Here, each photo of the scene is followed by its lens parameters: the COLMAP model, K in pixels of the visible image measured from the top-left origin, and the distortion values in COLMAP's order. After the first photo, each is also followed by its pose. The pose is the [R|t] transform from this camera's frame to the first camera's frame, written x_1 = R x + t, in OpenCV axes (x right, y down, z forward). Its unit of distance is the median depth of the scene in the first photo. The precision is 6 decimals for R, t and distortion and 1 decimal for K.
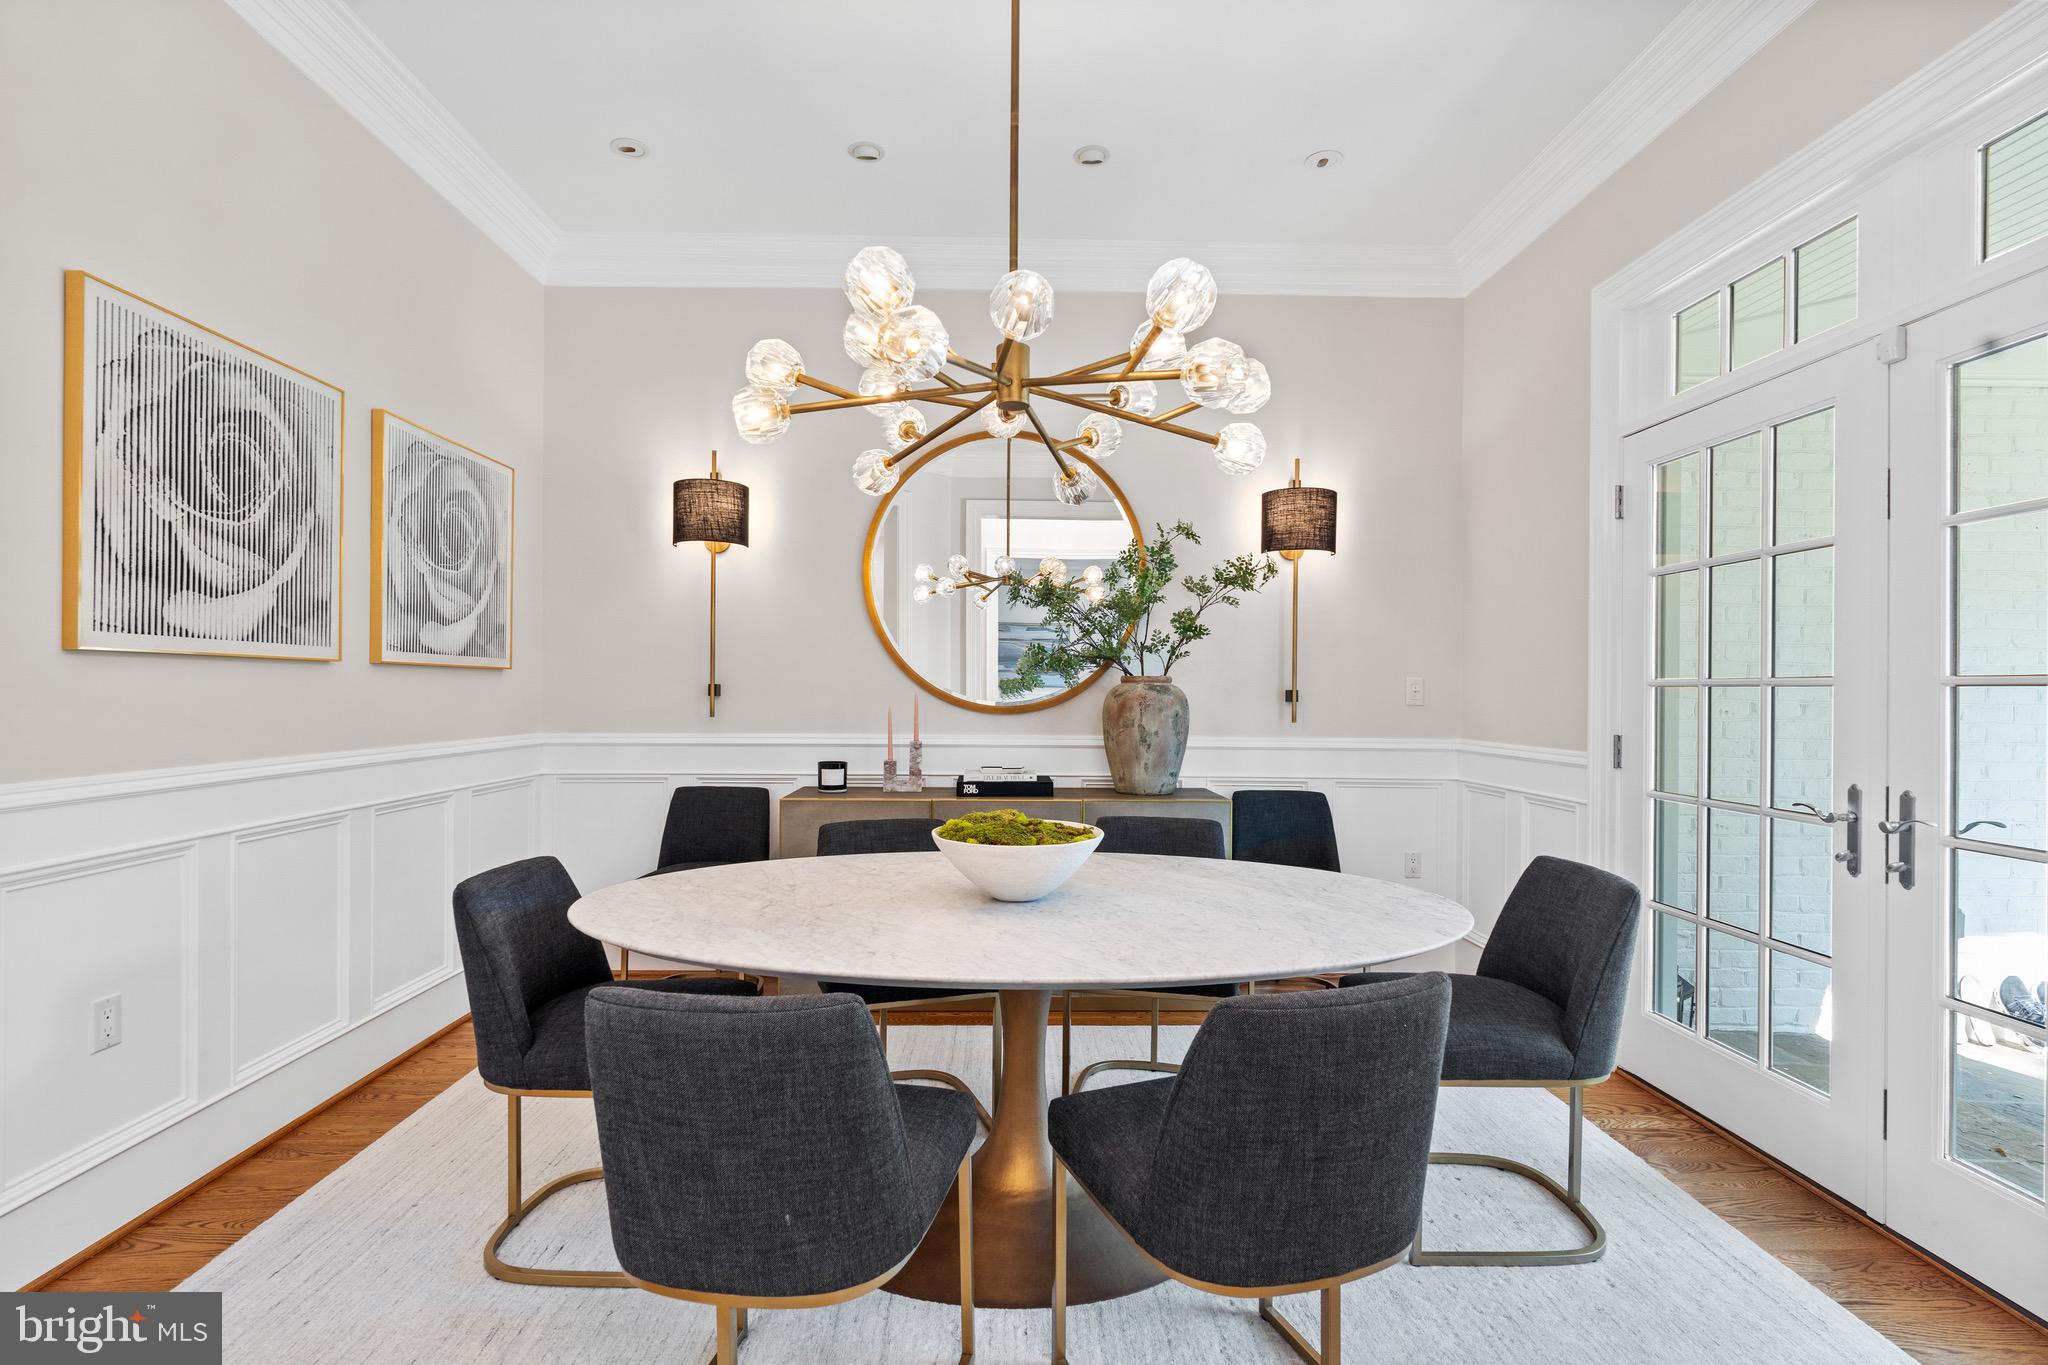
lens RADIAL K [[971.5, 0, 1023.1], [0, 971.5, 691.5], [0, 0, 1]] dist [-0.003481, -0.001211]
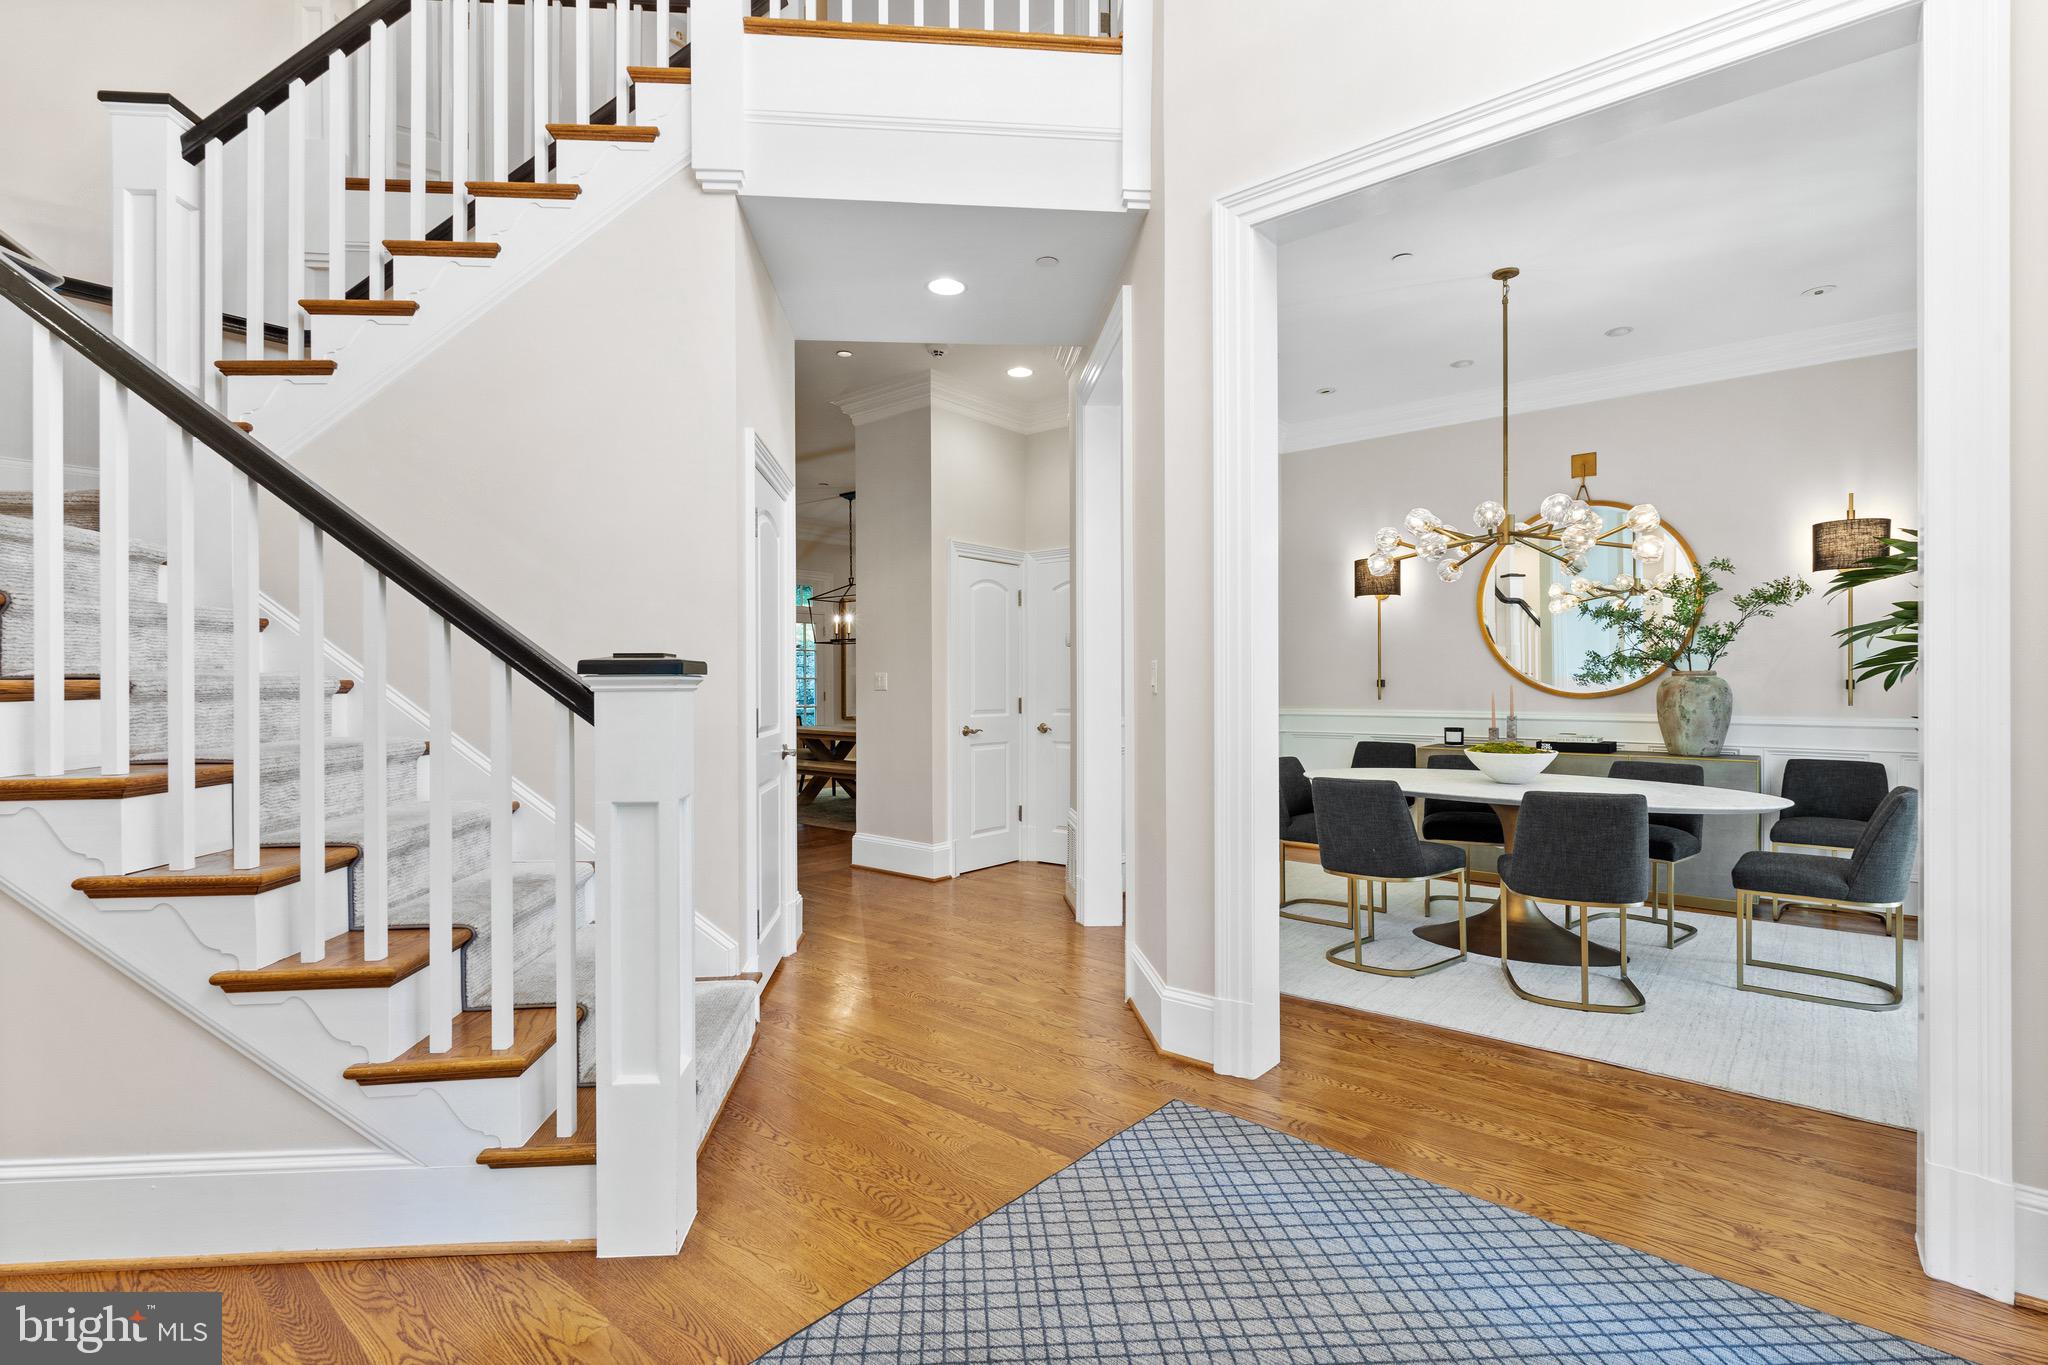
lens RADIAL K [[971.5, 0, 1021.7], [0, 971.5, 685.9], [0, 0, 1]] dist [-0.003481, -0.001211]
pose [[0.763618, -0.006418, -0.645637, 0.289804], [0.006718, 0.999975, -0.001994, 0.001967], [0.645634, -0.002815, 0.763642, -0.673773]]
